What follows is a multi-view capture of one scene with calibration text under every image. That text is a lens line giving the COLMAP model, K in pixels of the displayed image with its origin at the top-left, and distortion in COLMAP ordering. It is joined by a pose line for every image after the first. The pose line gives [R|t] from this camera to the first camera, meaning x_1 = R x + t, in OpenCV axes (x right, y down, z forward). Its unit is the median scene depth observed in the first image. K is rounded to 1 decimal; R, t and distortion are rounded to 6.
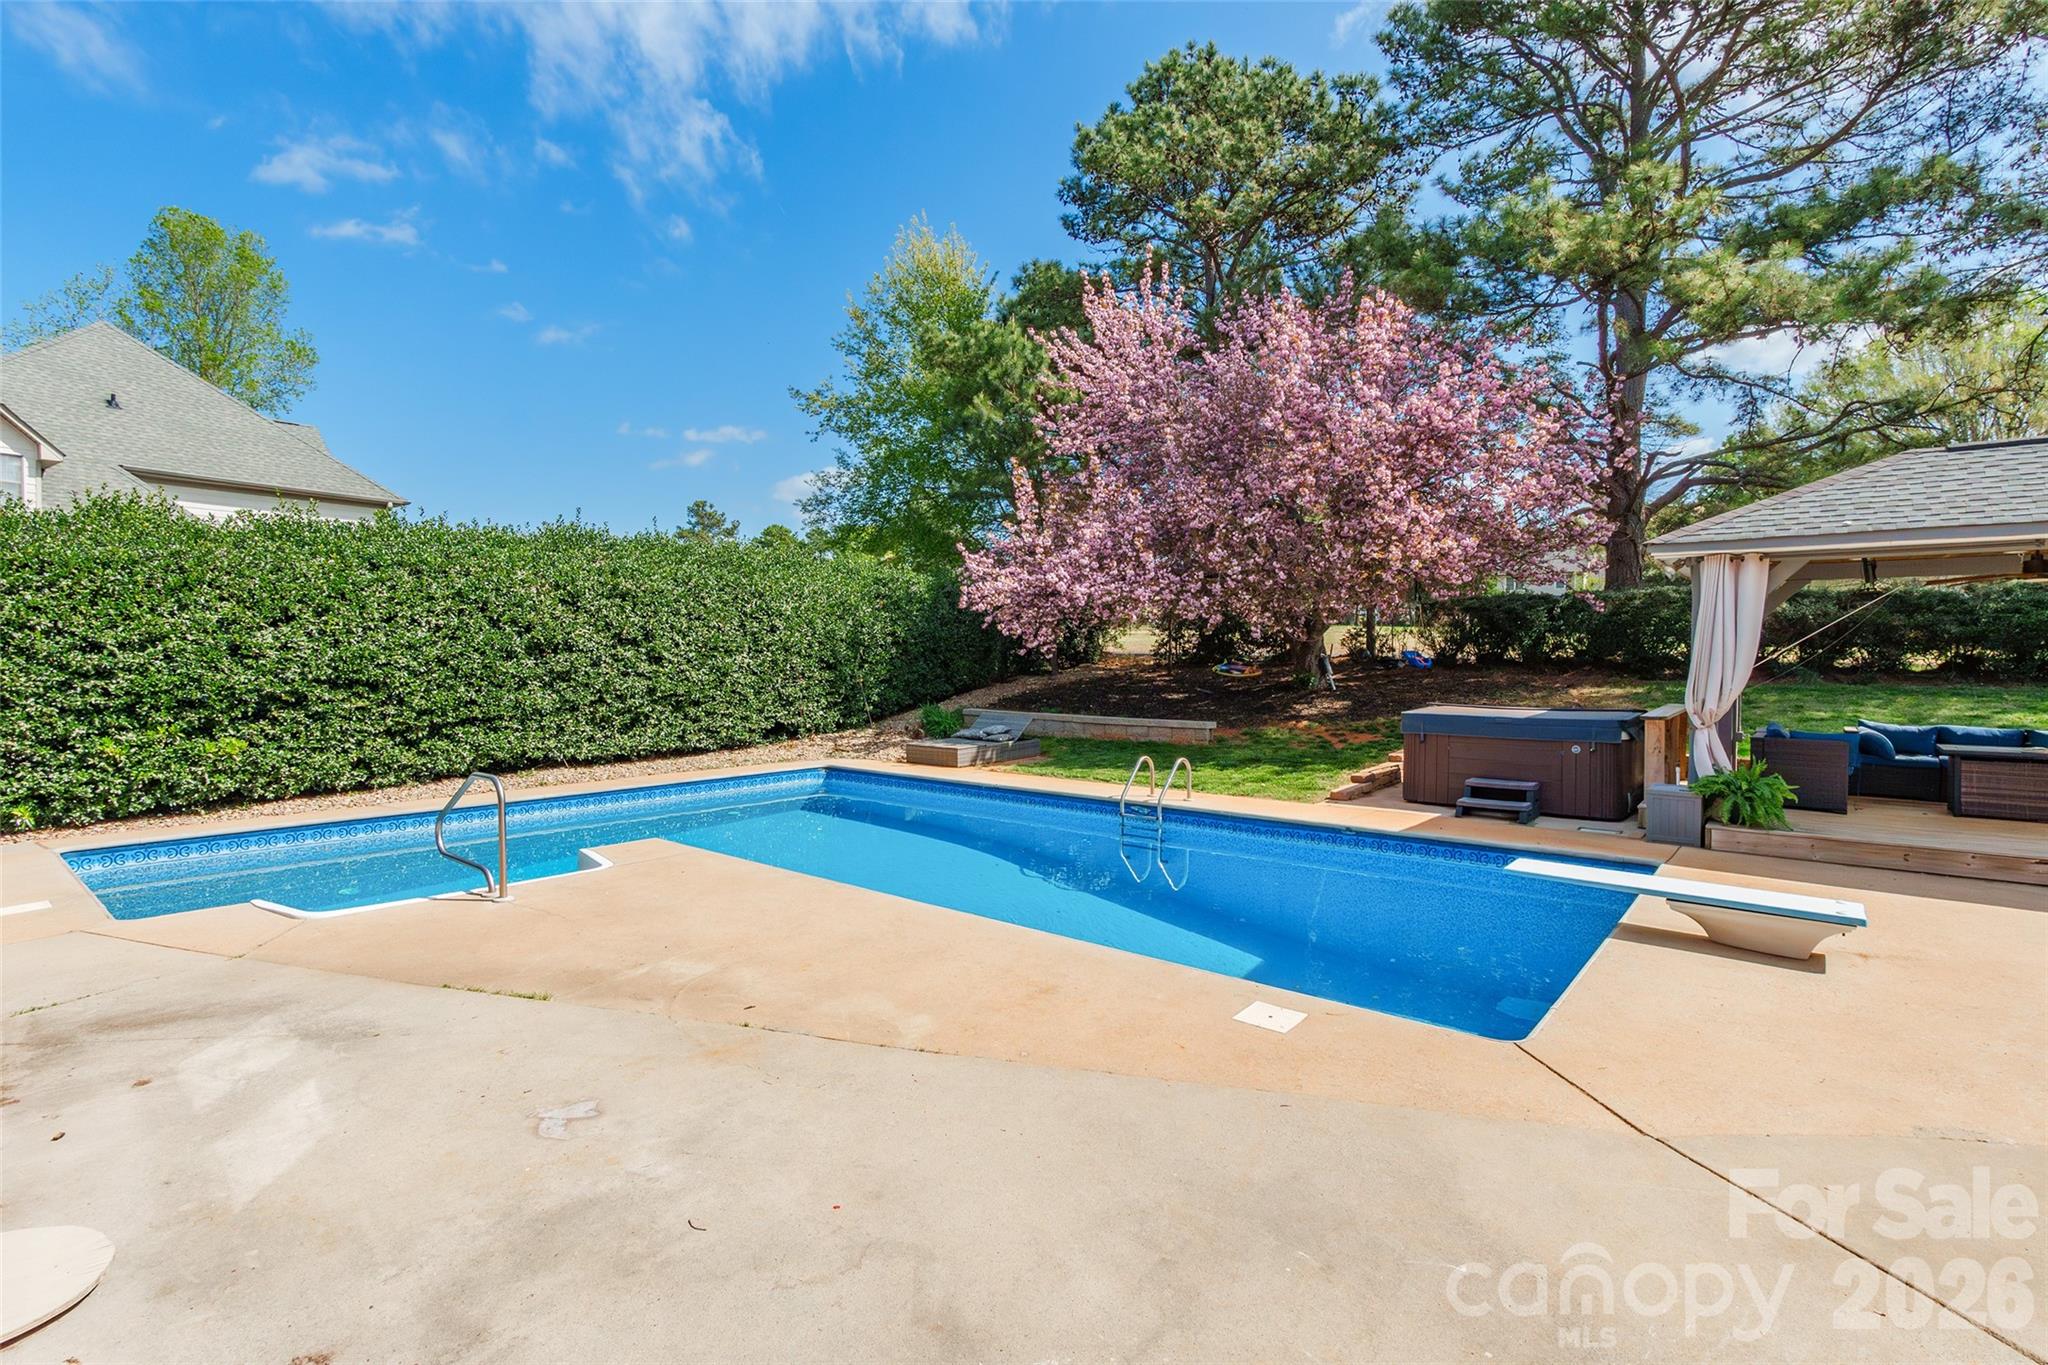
lens RADIAL K [[948.9, 0, 982.9], [0, 948.9, 649.3], [0, 0, 1]] dist [-0.013015, 0.000879]
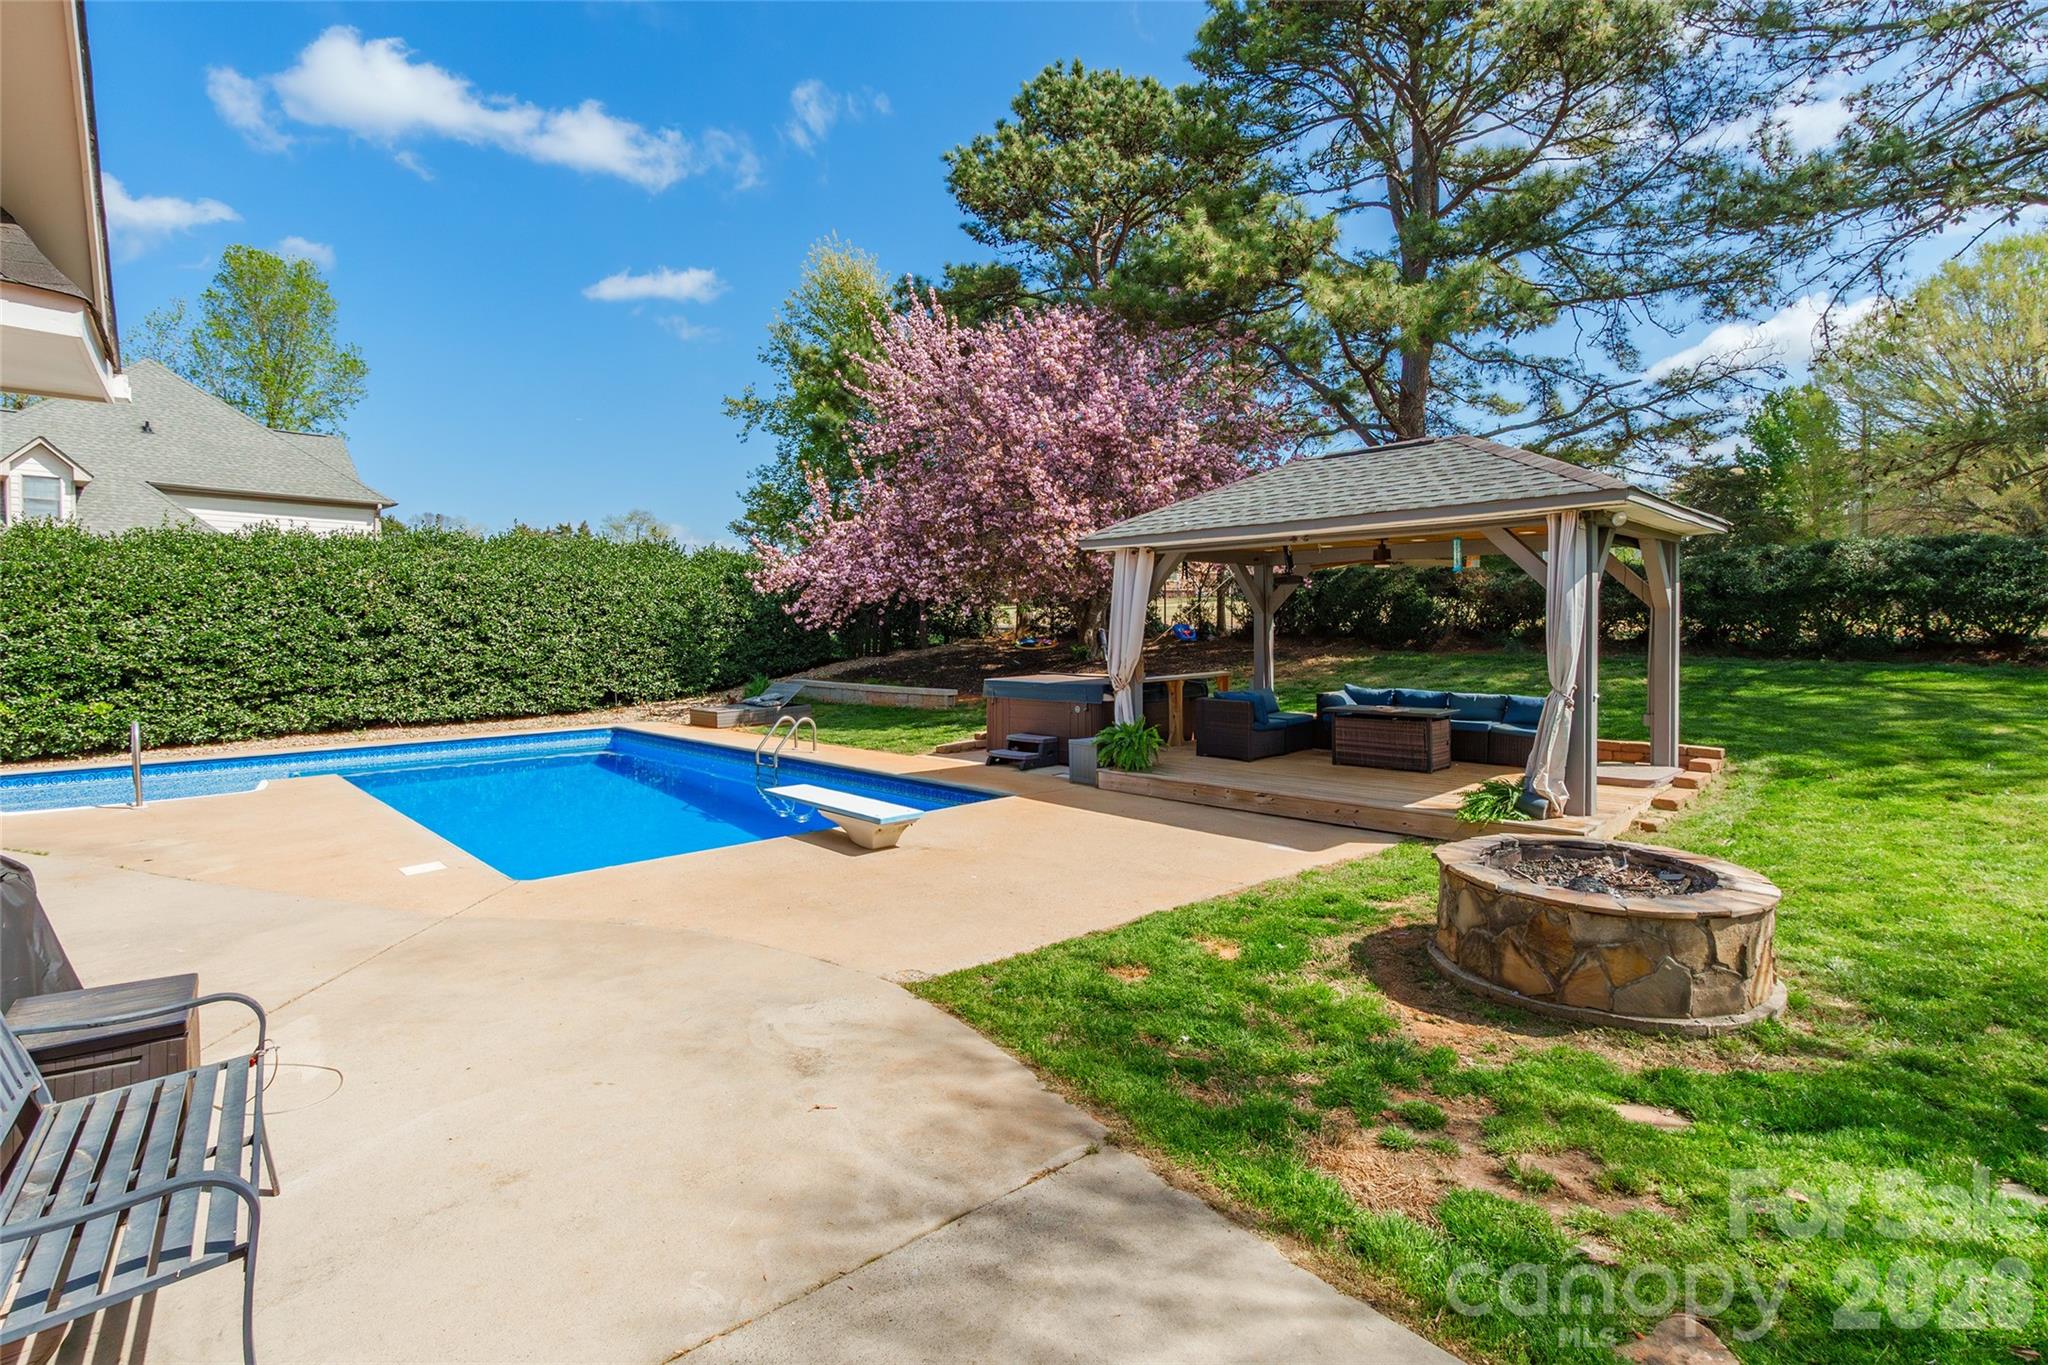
lens RADIAL K [[948.9, 0, 994.2], [0, 948.9, 623.8], [0, 0, 1]] dist [-0.013015, 0.000879]
pose [[0.995392, -0.010370, -0.095328, 0.479404], [0.010440, 0.999945, 0.000241, -0.003126], [0.095320, -0.001235, 0.995446, -0.162759]]
